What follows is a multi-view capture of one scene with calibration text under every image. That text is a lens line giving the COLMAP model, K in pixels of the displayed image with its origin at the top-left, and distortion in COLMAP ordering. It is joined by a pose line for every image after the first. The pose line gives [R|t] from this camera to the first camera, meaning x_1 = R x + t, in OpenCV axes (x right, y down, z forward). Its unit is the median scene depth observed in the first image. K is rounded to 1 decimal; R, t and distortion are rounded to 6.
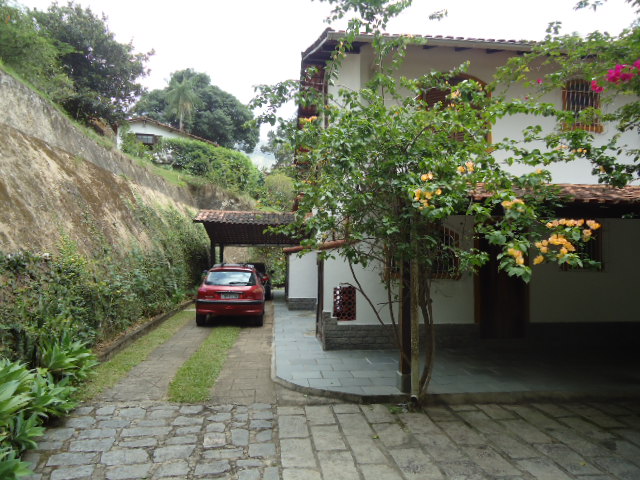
lens RADIAL K [[462.2, 0, 319.4], [0, 462.2, 238.3], [0, 0, 1]] dist [-0.000703, -0.001783]
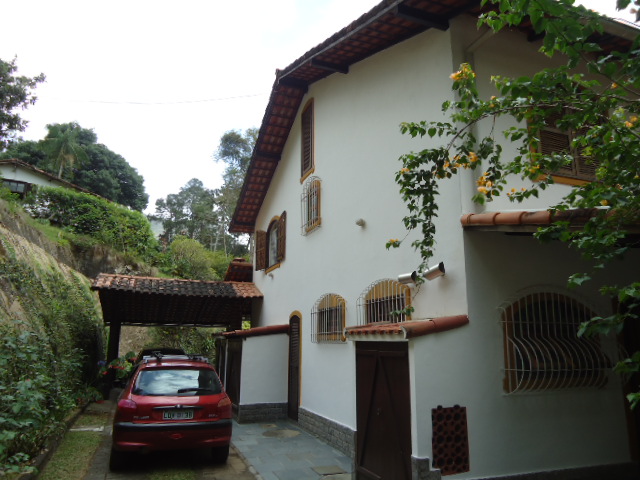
lens RADIAL K [[462.2, 0, 319.4], [0, 462.2, 238.3], [0, 0, 1]] dist [-0.000703, -0.001783]
pose [[0.967007, 0.058300, 0.247989, -0.076659], [-0.015462, 0.985099, -0.171293, 0.001516], [-0.254280, 0.161807, 0.953499, 0.156222]]
